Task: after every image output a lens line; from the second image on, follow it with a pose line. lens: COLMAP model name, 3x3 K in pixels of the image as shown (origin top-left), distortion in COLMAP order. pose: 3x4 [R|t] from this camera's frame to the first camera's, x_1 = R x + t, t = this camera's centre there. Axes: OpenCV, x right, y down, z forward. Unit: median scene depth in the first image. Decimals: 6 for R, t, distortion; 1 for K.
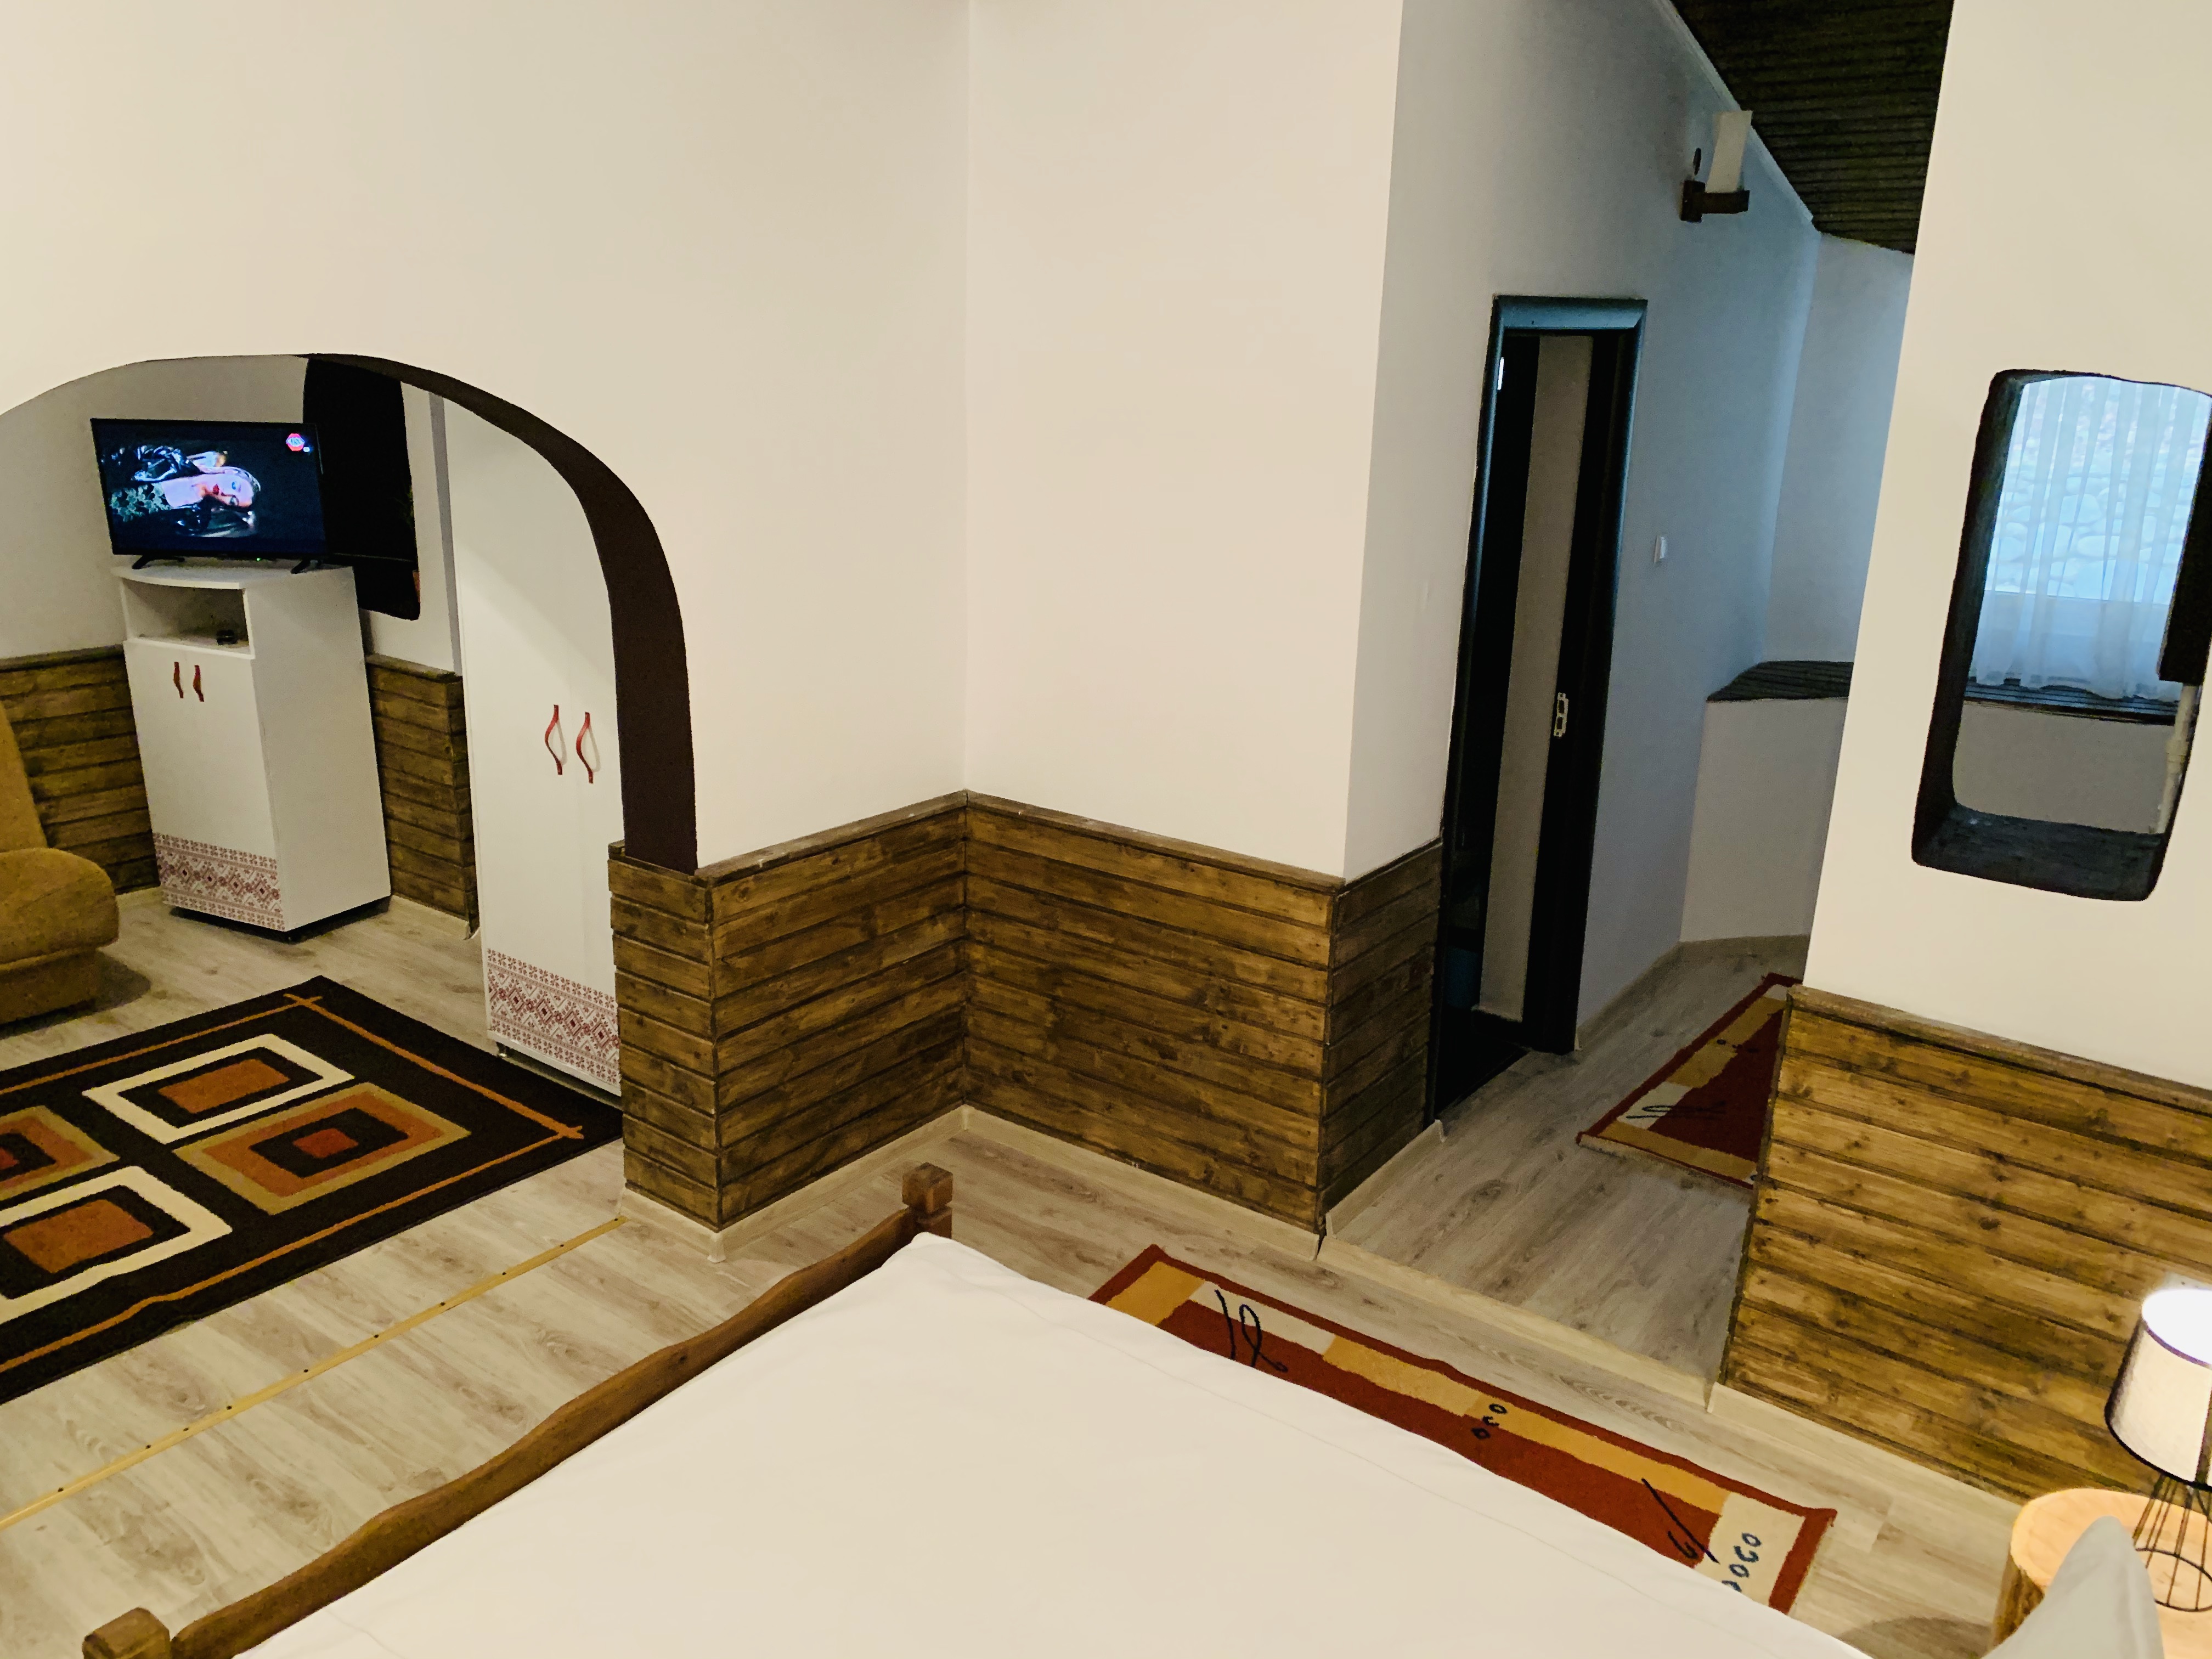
lens RADIAL K [[1684.0, 0, 1111.9], [0, 1684.0, 822.7], [0, 0, 1]] dist [0.043404, -0.058515]
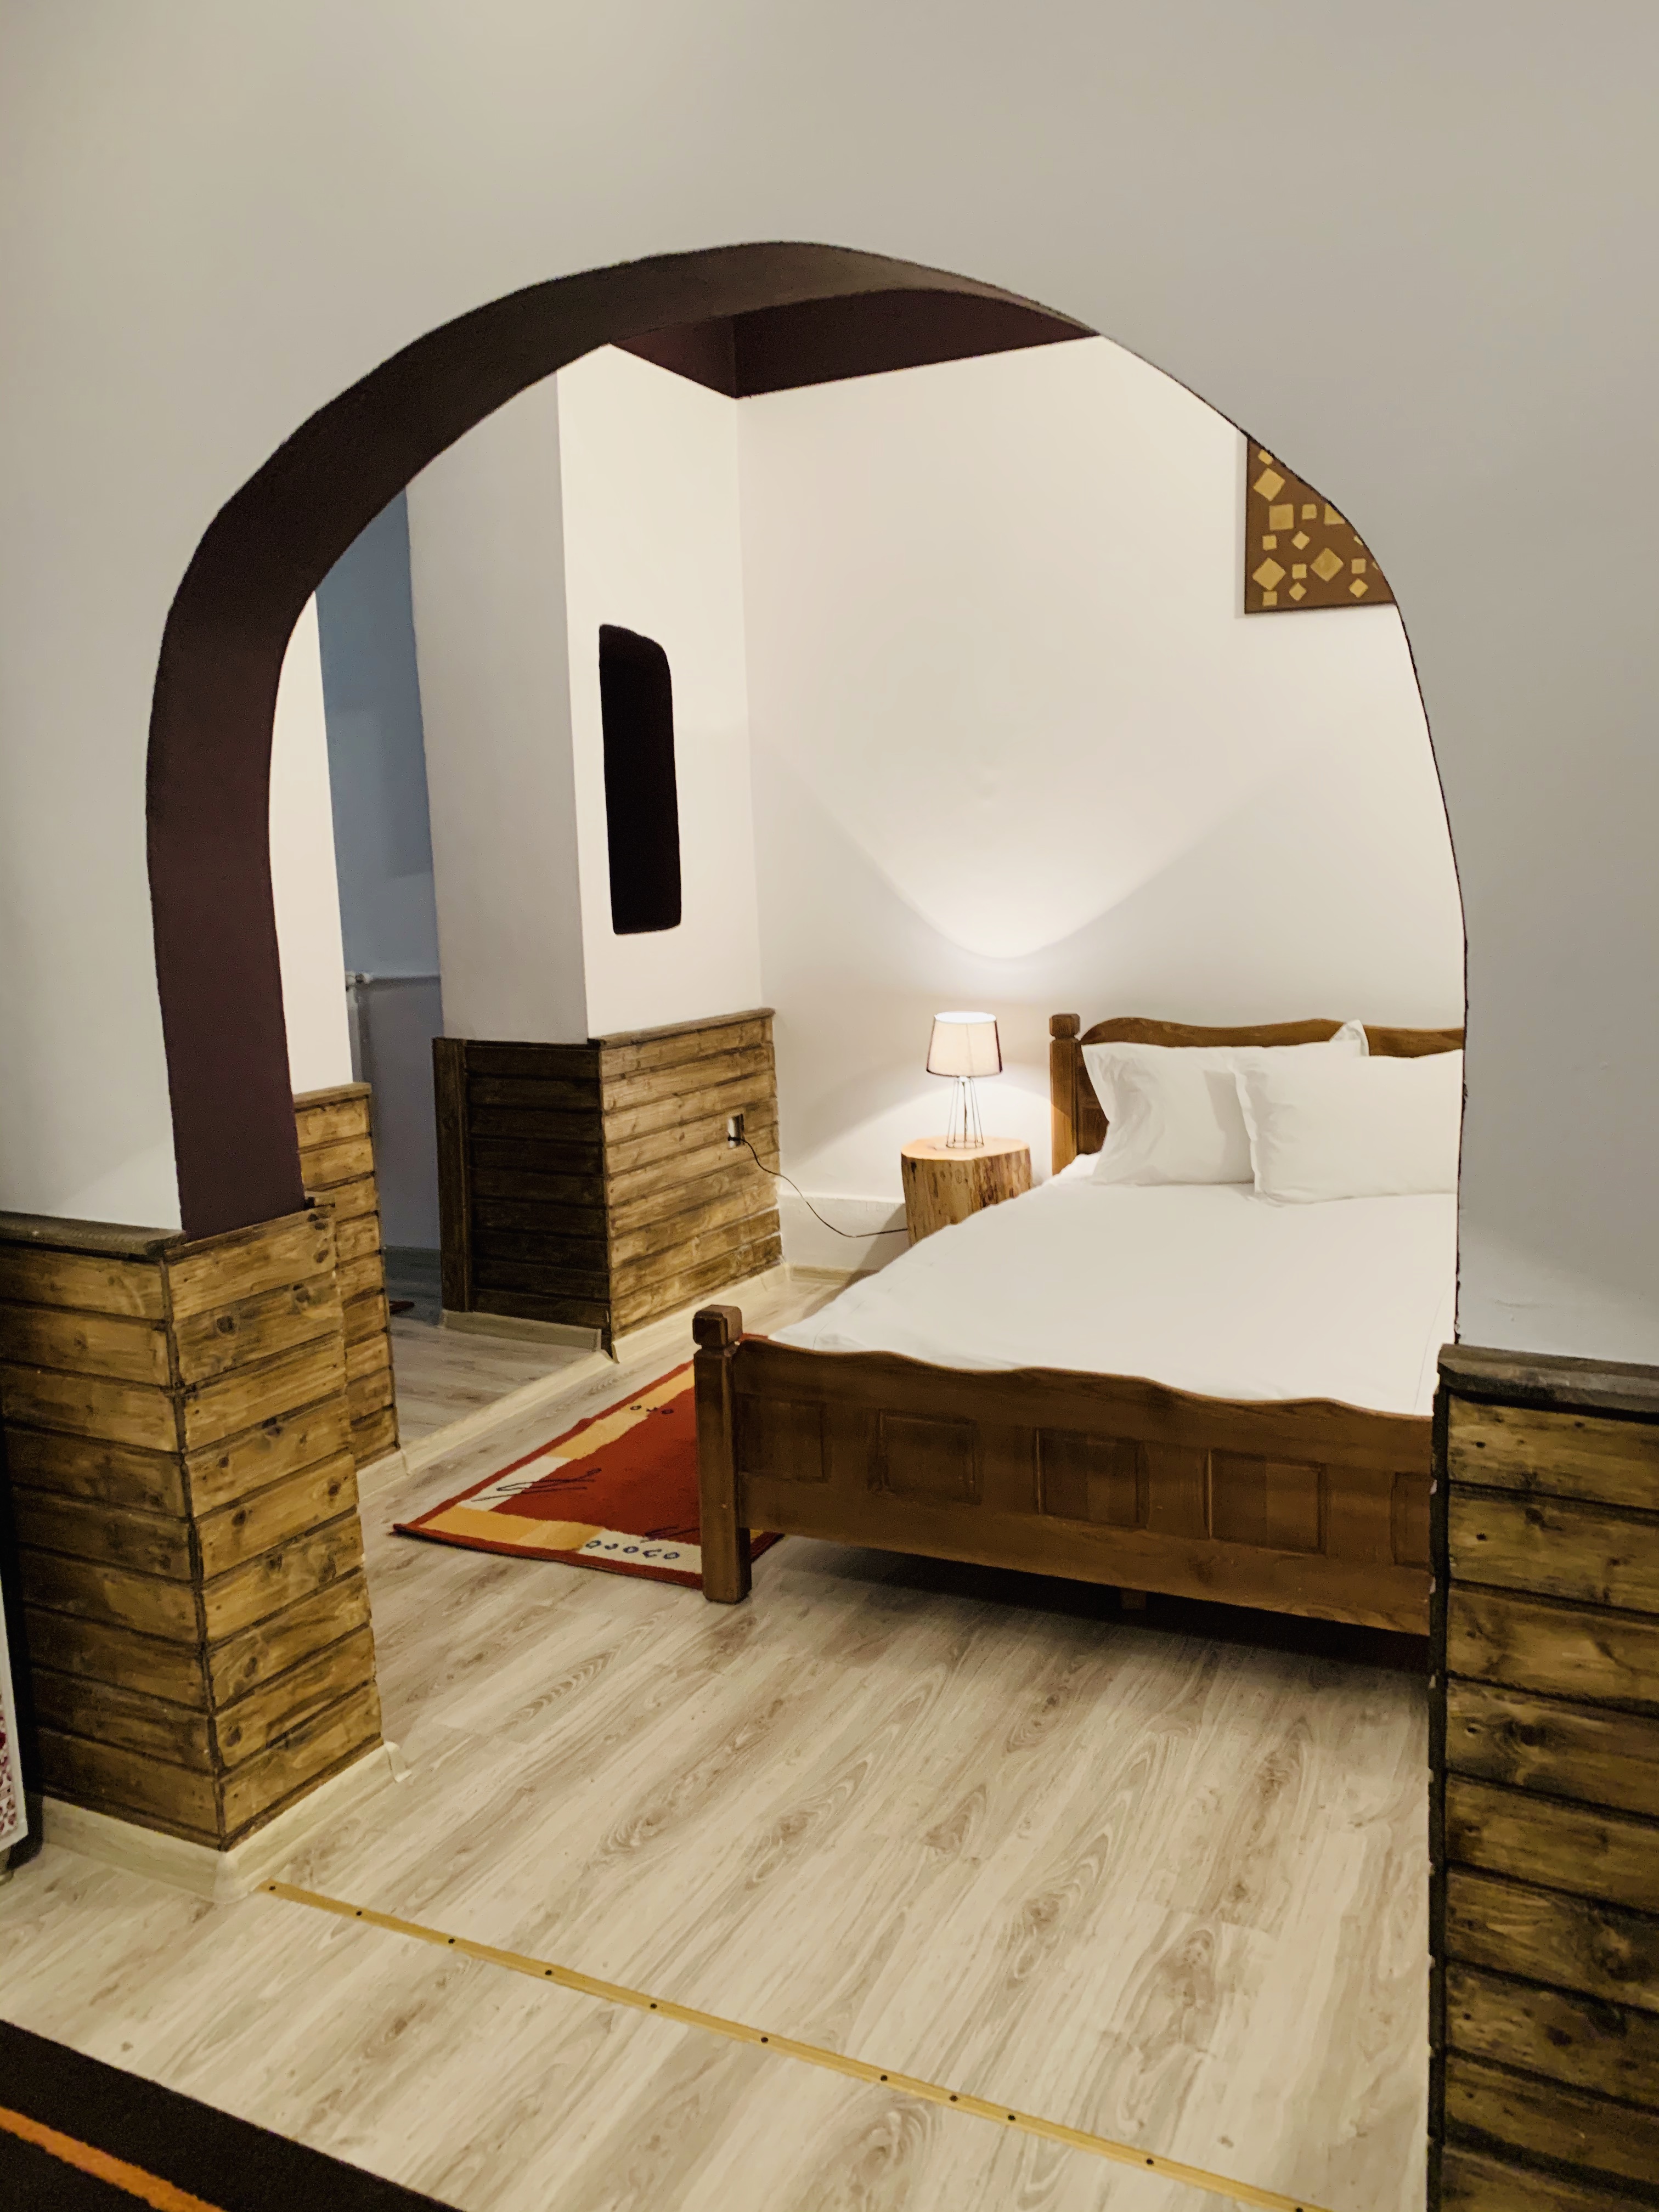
lens RADIAL K [[1684.0, 0, 809.9], [0, 1684.0, 1063.5], [0, 0, 1]] dist [0.043404, -0.058515]
pose [[-0.174658, -0.137259, 0.975015, -0.901531], [0.314366, 0.930636, 0.187324, -0.083362], [-0.933096, 0.339229, -0.119393, 0.850245]]
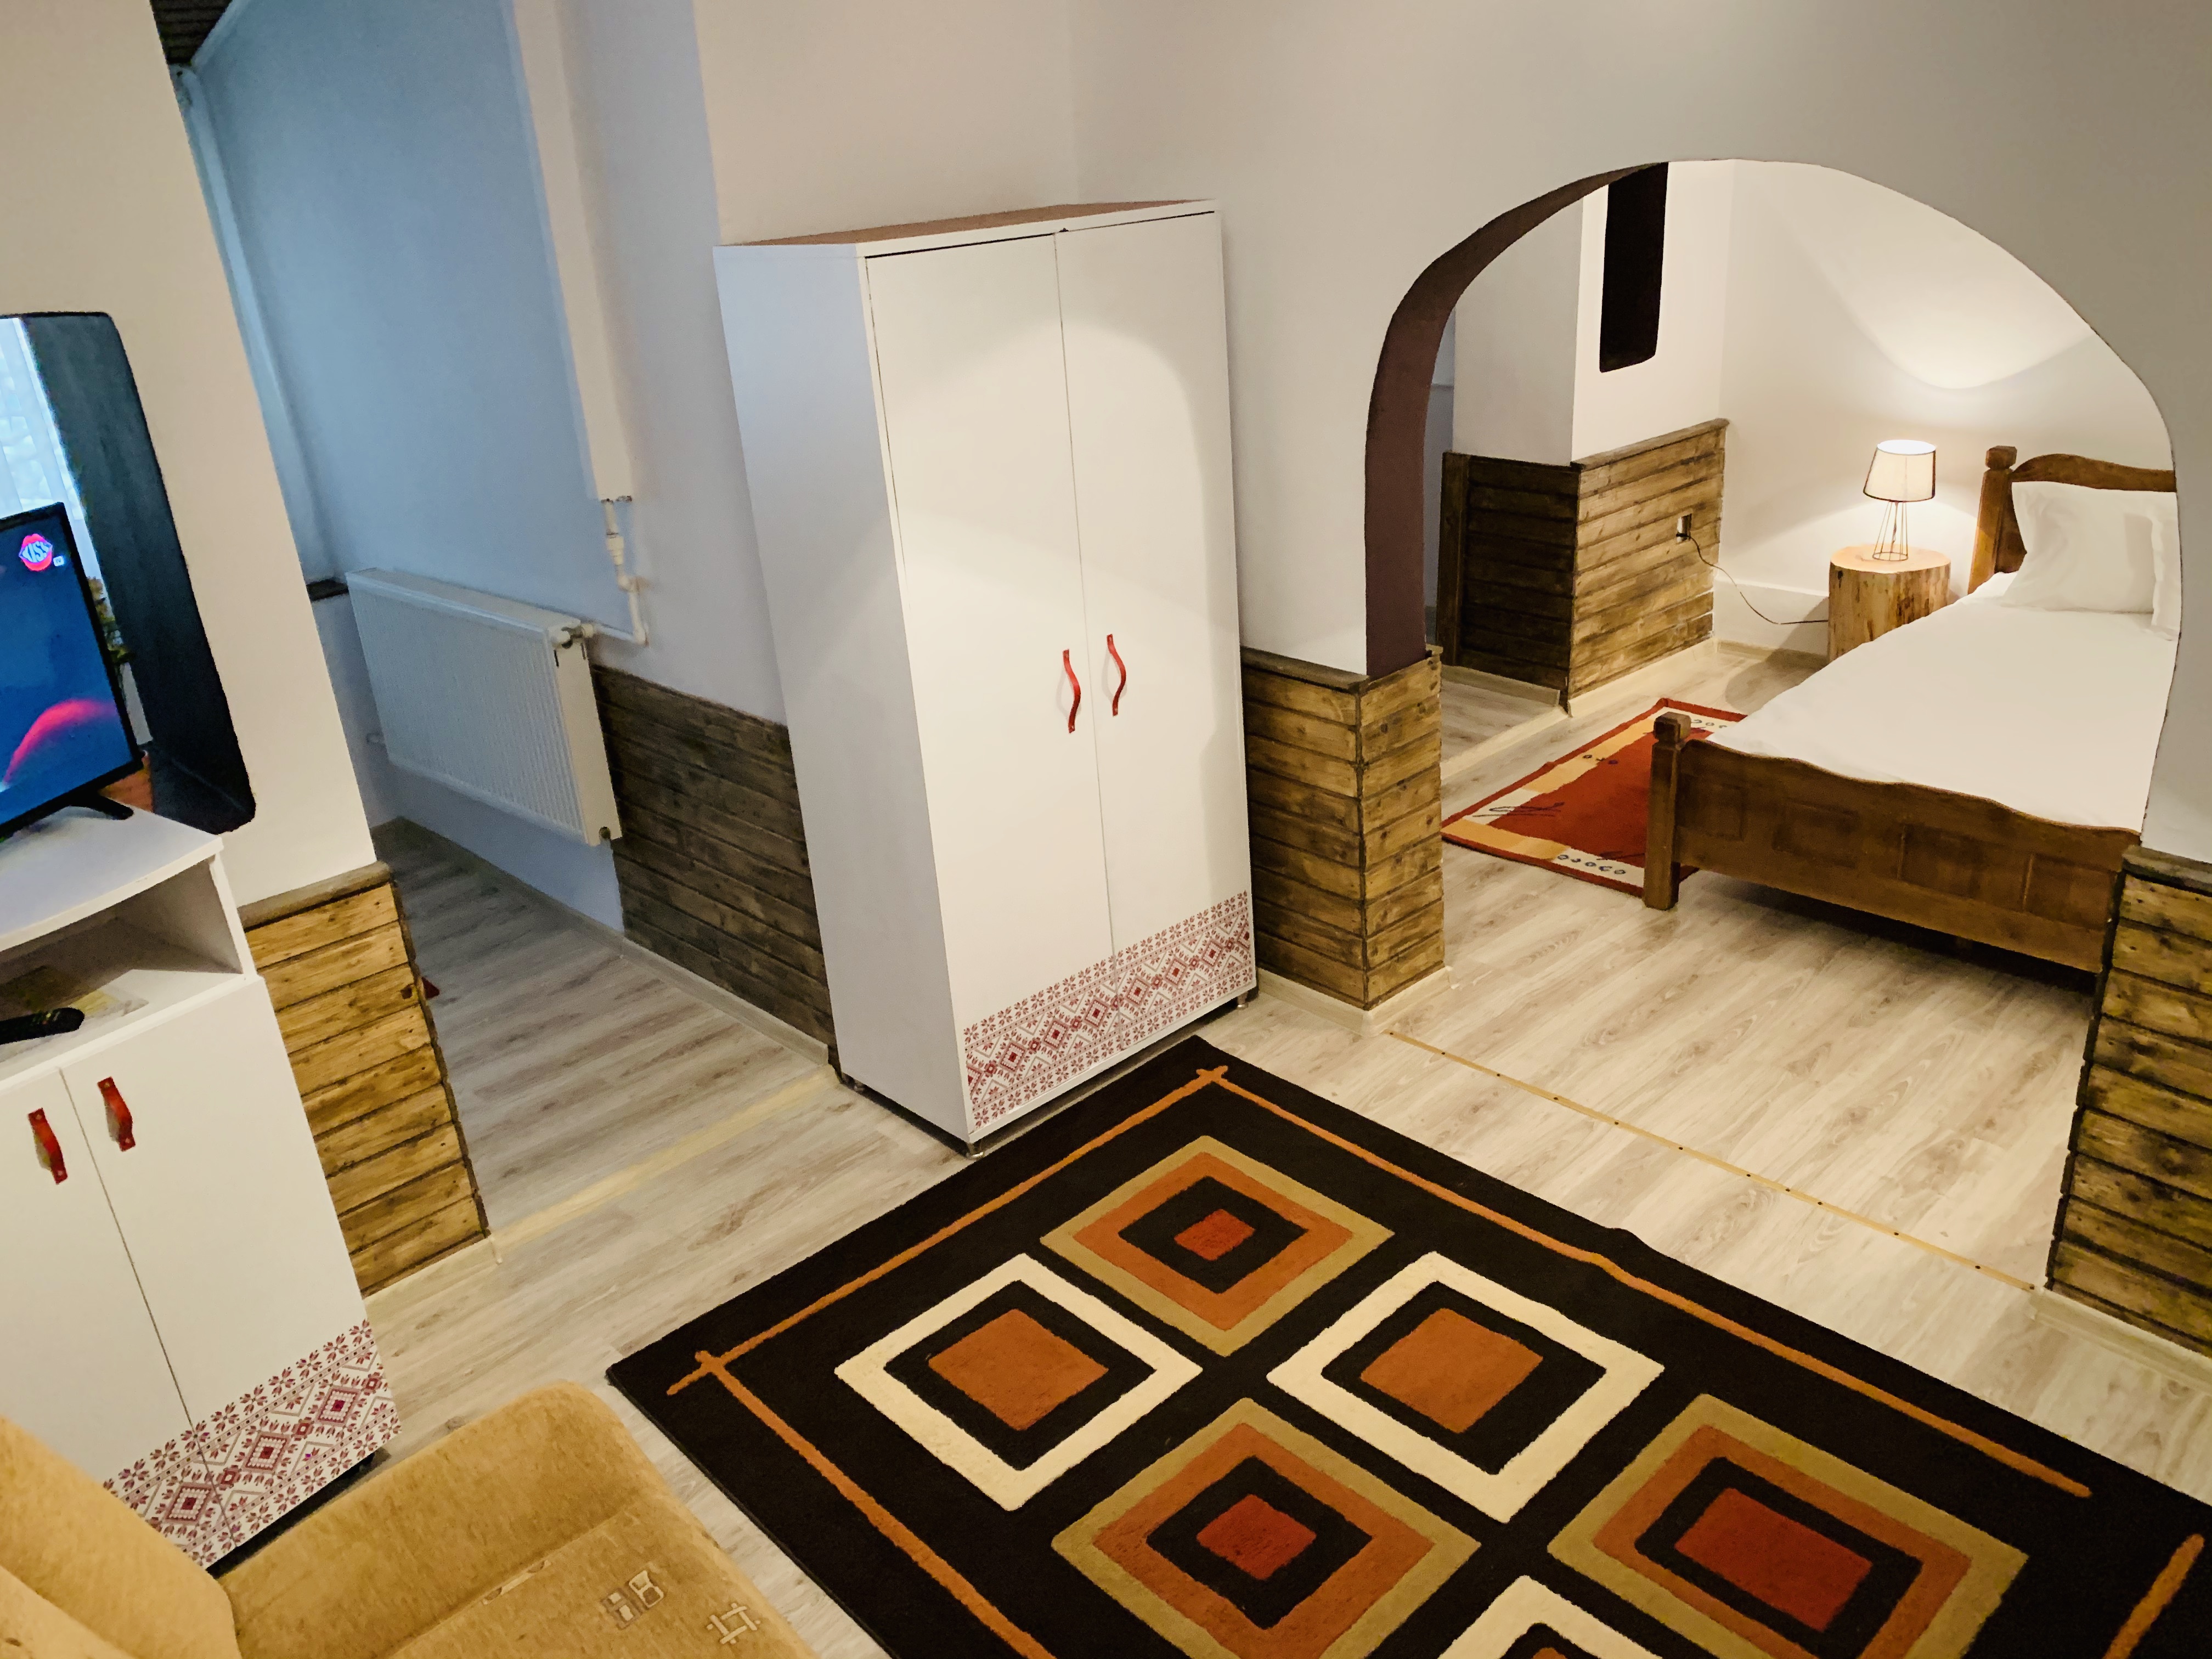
lens RADIAL K [[1684.0, 0, 1108.5], [0, 1684.0, 808.5], [0, 0, 1]] dist [0.043404, -0.058515]
pose [[0.165827, -0.406220, 0.898603, -1.264587], [0.349678, 0.876231, 0.331578, -0.307072], [-0.922077, 0.259237, 0.287349, 0.876259]]
